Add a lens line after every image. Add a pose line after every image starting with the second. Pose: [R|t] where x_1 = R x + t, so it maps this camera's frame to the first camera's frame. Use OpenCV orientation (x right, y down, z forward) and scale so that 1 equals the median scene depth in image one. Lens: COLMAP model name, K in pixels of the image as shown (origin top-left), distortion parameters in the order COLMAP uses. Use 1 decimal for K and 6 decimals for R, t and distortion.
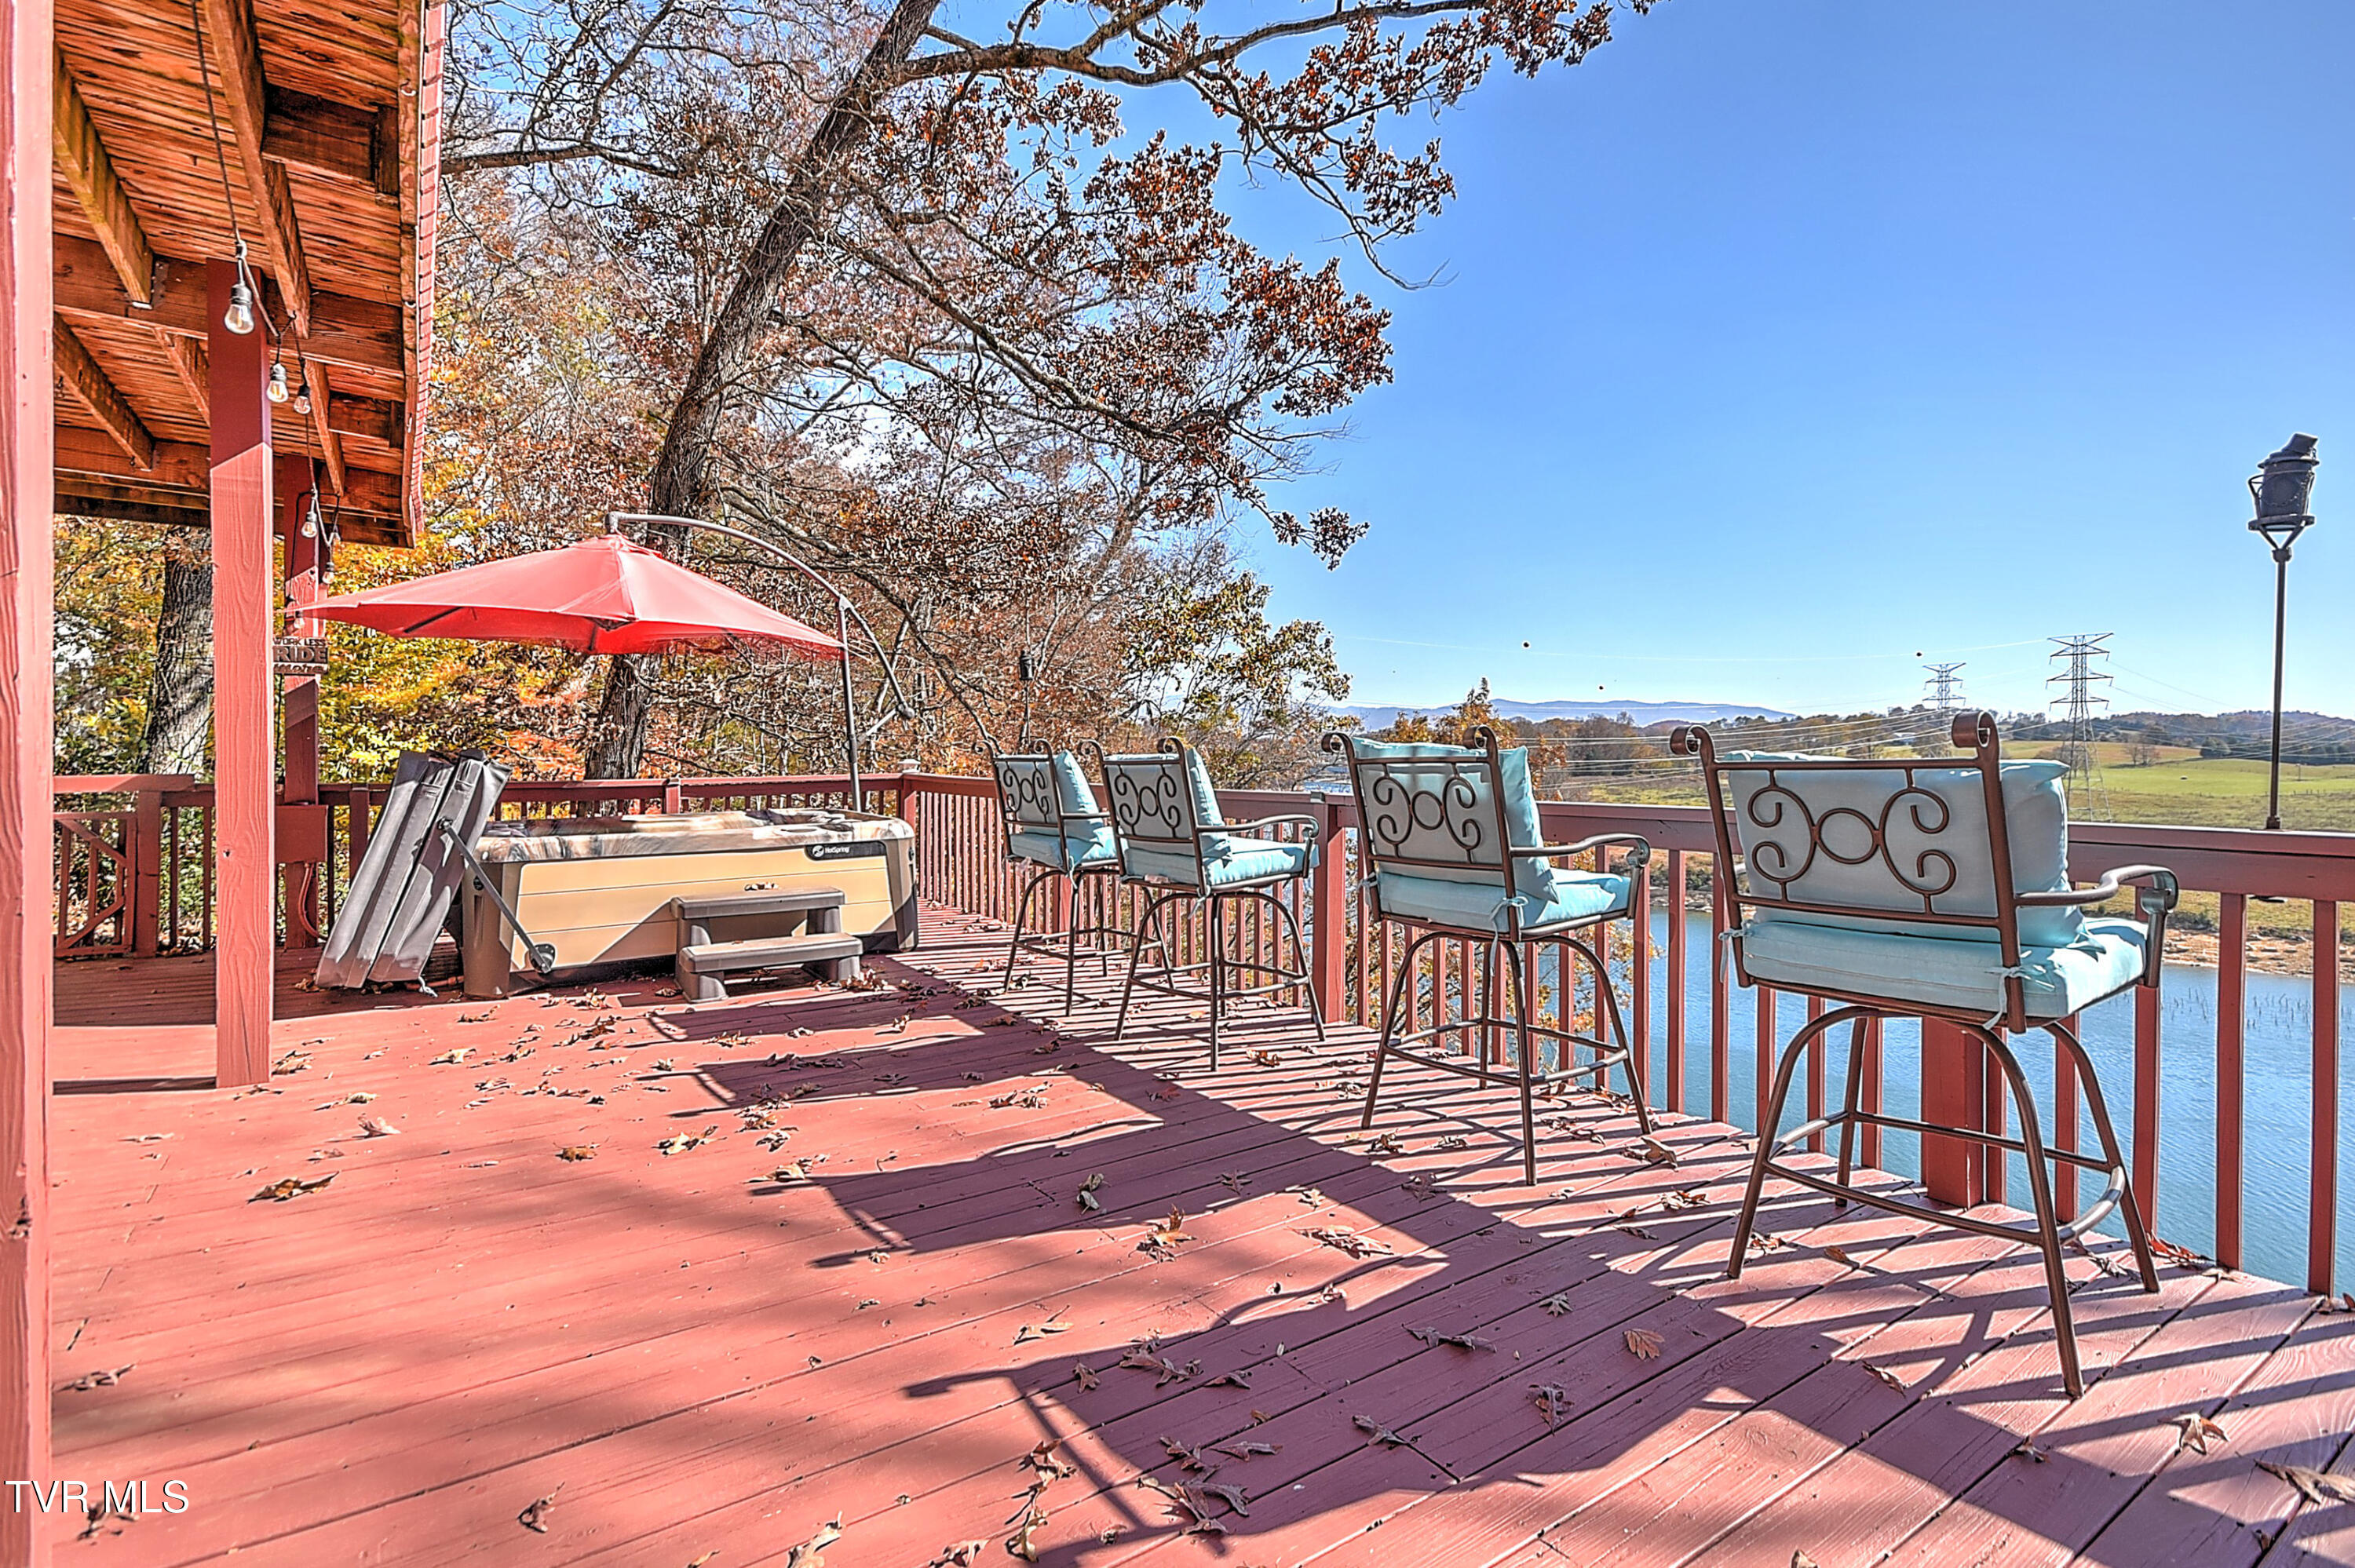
lens RADIAL K [[1113.0, 0, 1177.5], [0, 1113.0, 784.0], [0, 0, 1]] dist [0.019142, 0.000089]
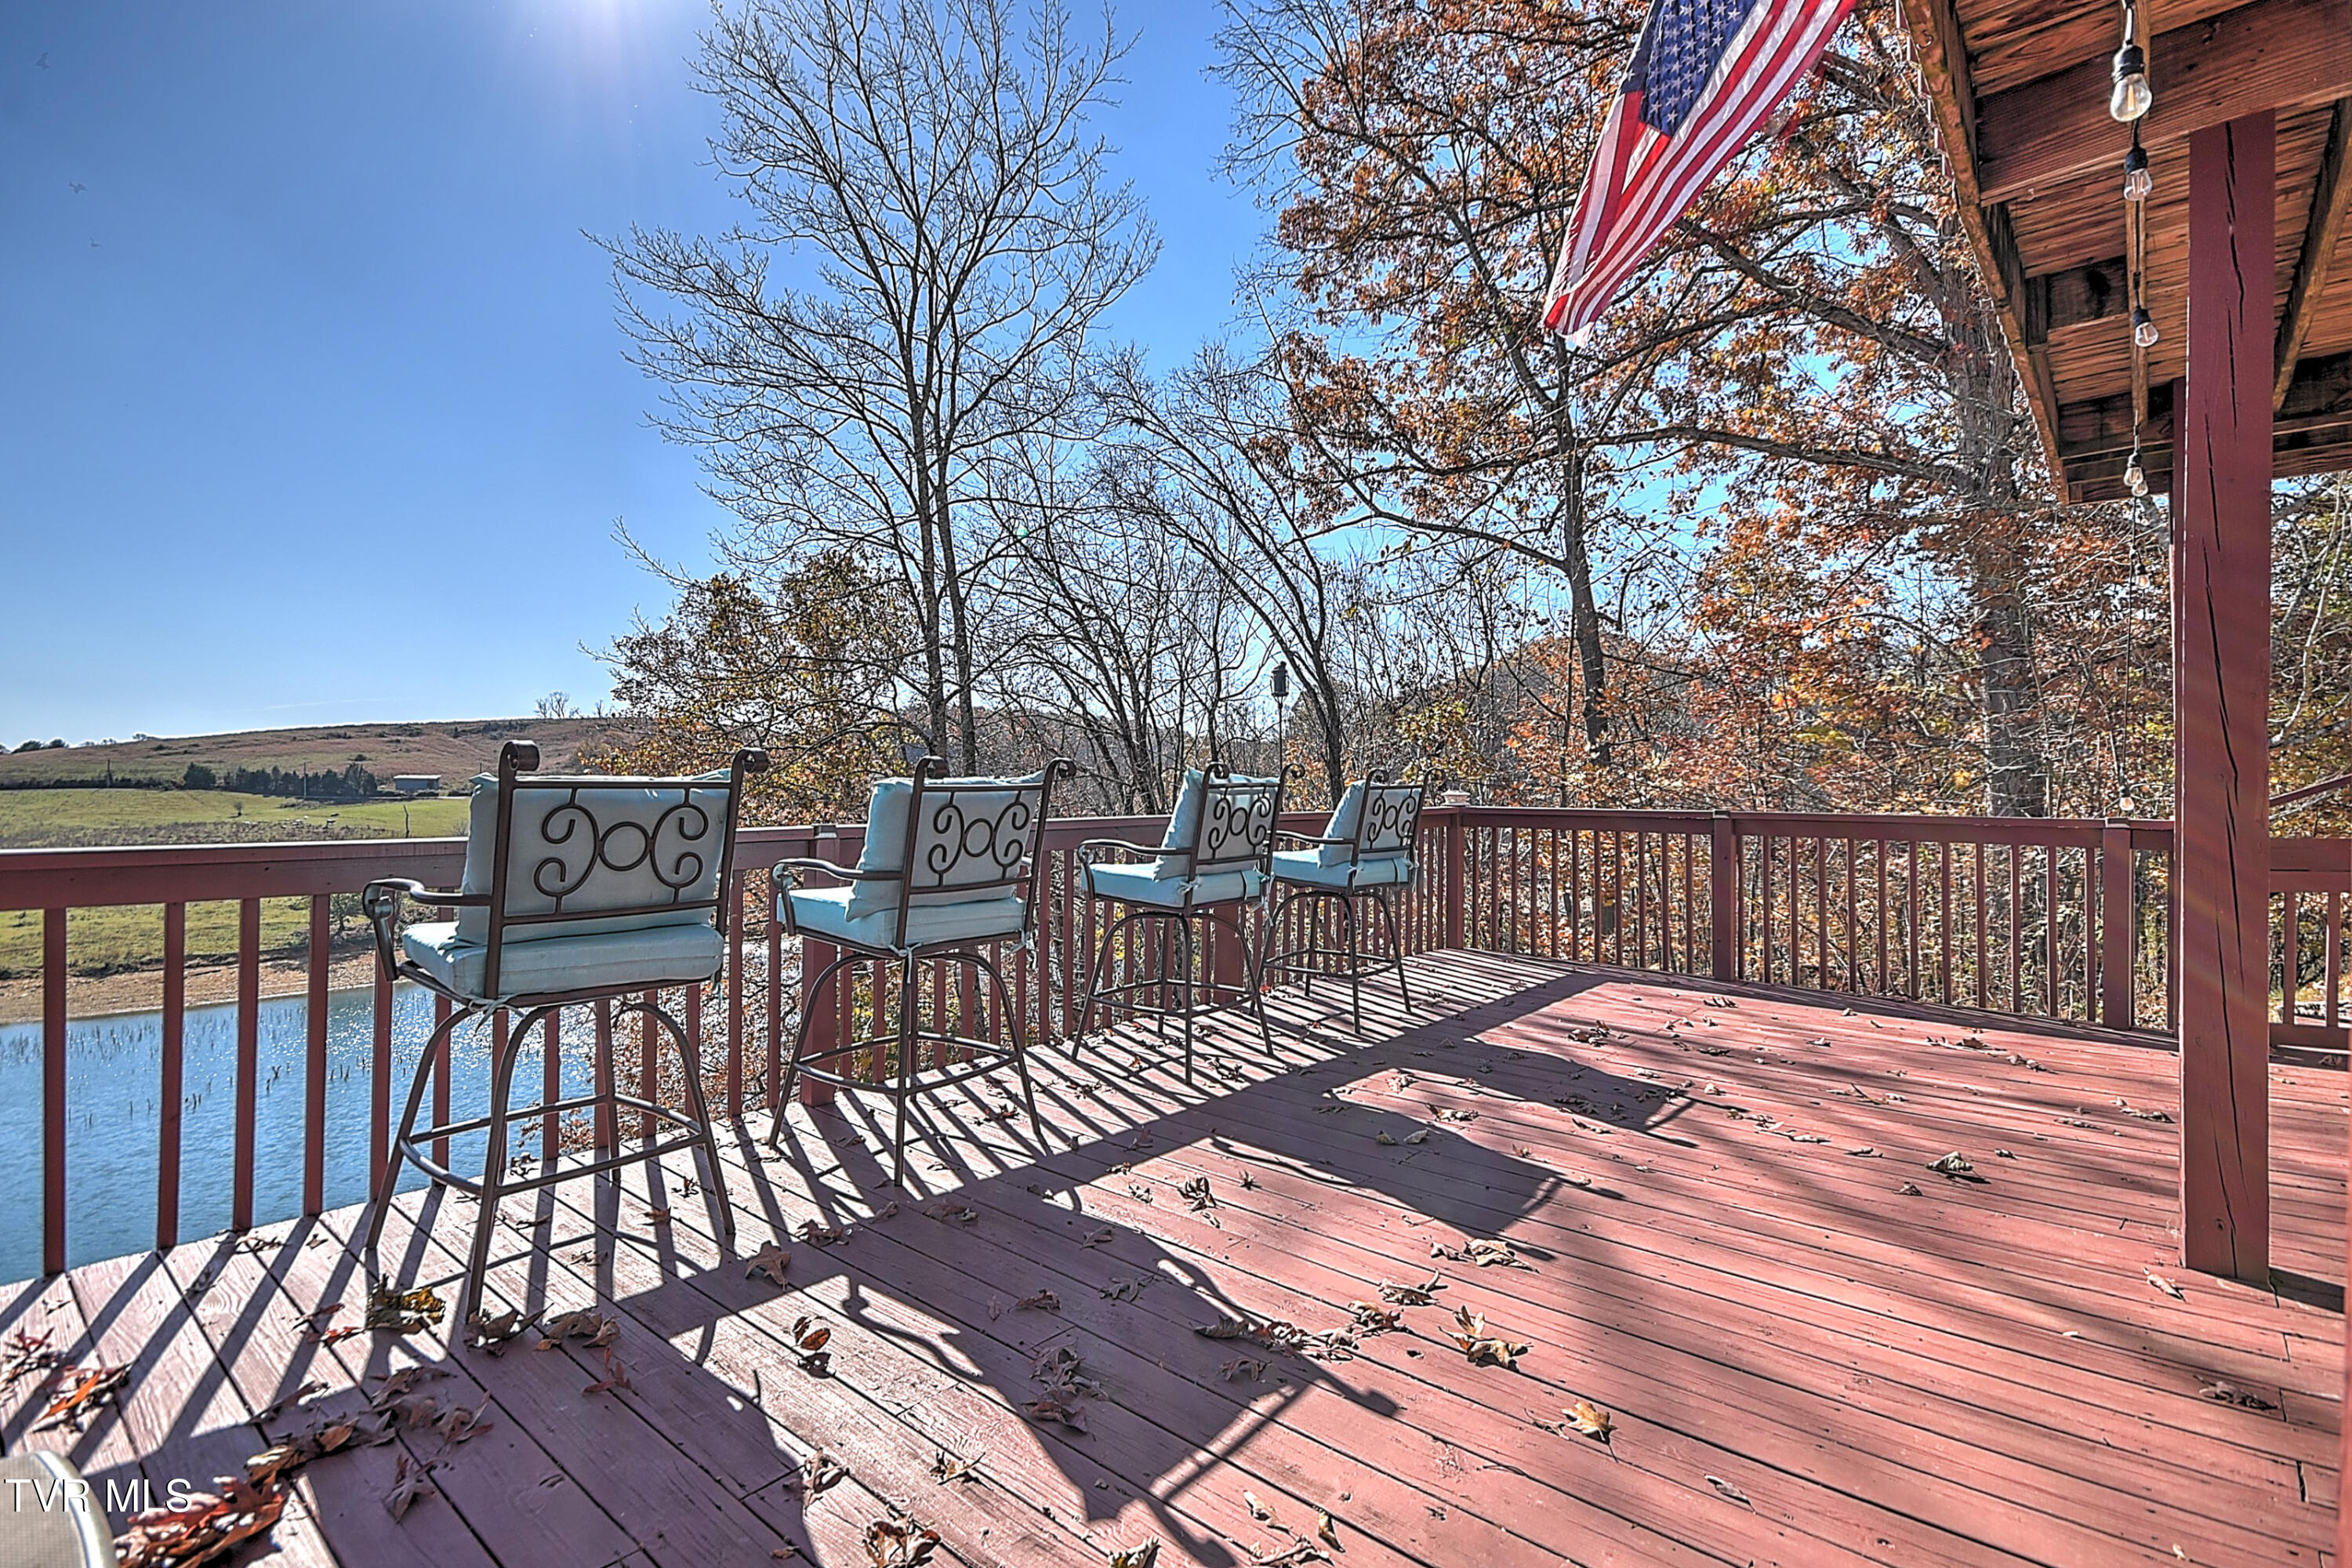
lens RADIAL K [[1111.7, 0, 1176.0], [0, 1111.7, 784.0], [0, 0, 1]] dist [0.019142, 0.000089]
pose [[-0.239018, -0.021793, 0.970771, -0.938778], [0.012553, 0.999595, 0.025531, -0.056279], [-0.970934, 0.018289, -0.238647, 1.170176]]
